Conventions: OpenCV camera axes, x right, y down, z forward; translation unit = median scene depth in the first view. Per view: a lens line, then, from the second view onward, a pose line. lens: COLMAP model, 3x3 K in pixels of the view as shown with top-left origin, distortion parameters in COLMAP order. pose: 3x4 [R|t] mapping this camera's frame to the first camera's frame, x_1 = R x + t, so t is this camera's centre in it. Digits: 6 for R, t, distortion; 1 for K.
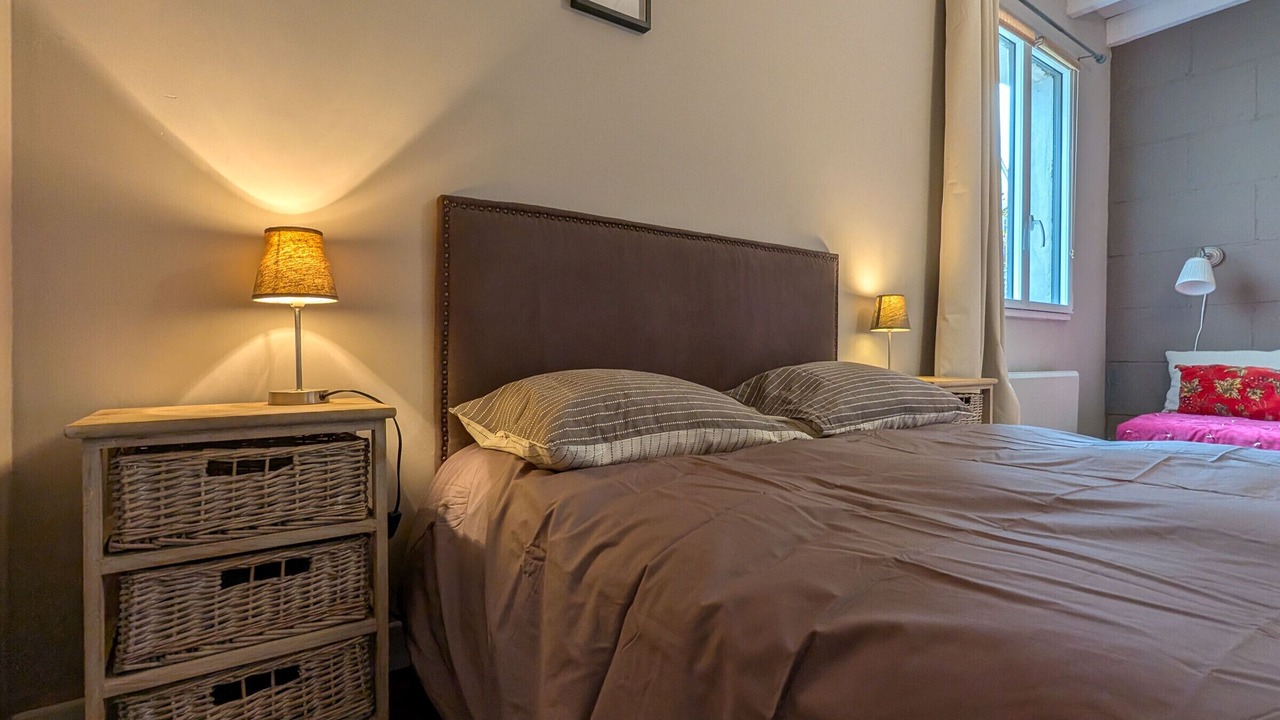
lens RADIAL K [[602.0, 0, 640.0], [0, 602.0, 360.0], [0, 0, 1]] dist [-0.000900, 0.000478]
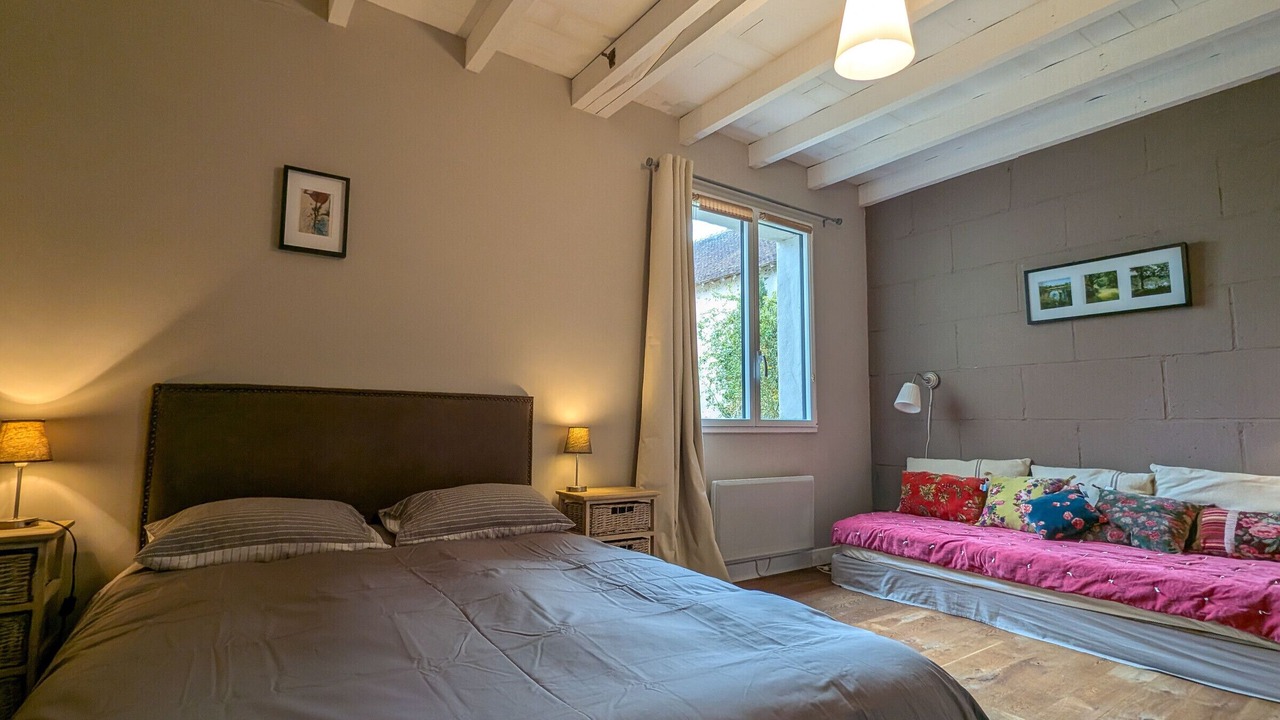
lens RADIAL K [[602.0, 0, 640.0], [0, 602.0, 360.0], [0, 0, 1]] dist [-0.000900, 0.000478]
pose [[0.999975, 0.006952, -0.001556, 0.968632], [-0.007088, 0.992776, -0.119774, -0.166818], [0.000712, 0.119782, 0.992800, -0.570699]]
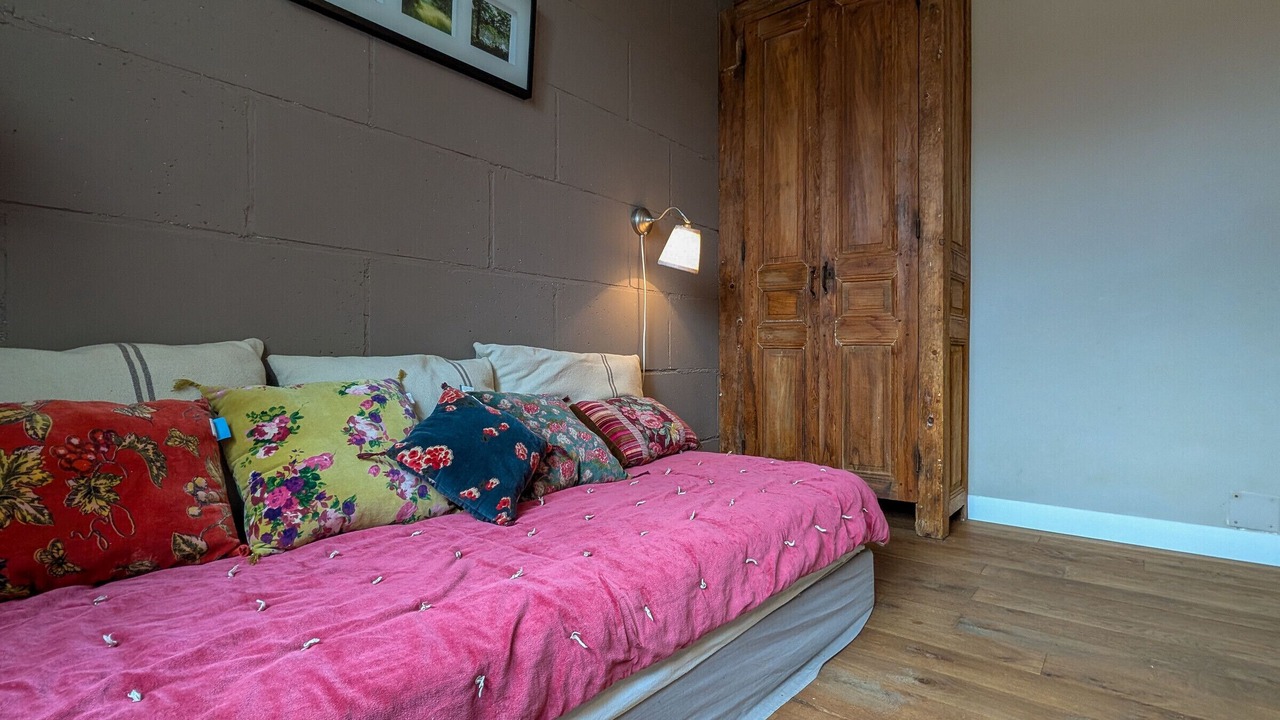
lens RADIAL K [[606.9, 0, 638.0], [0, 606.9, 366.1], [0, 0, 1]] dist [-0.002221, -0.000197]
pose [[-0.265962, -0.013339, 0.963891, 1.573658], [0.011922, 0.999782, 0.017125, -0.020189], [-0.963910, 0.016046, -0.265746, 1.942069]]
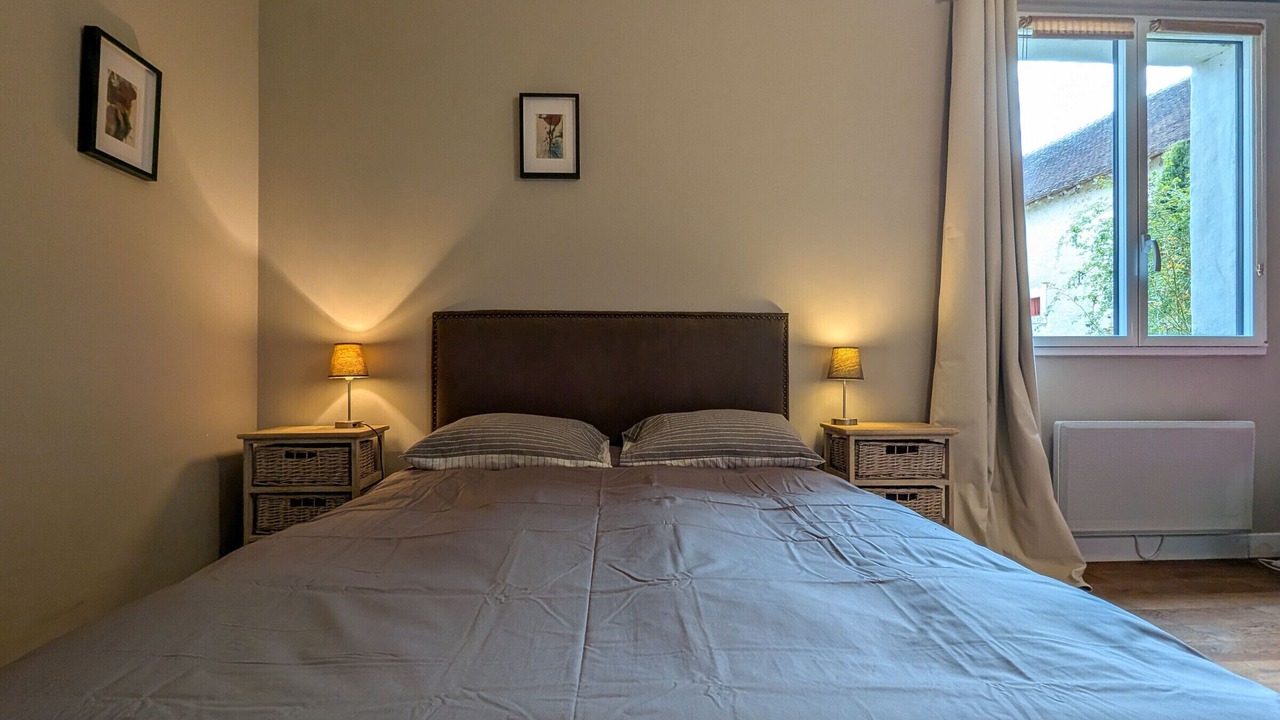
lens RADIAL K [[606.9, 0, 638.0], [0, 606.9, 366.1], [0, 0, 1]] dist [-0.002221, -0.000197]
pose [[0.849781, -0.003907, -0.527122, 1.180501], [-0.004900, 0.999871, -0.015311, -0.095326], [0.527114, 0.015594, 0.849652, -0.206755]]
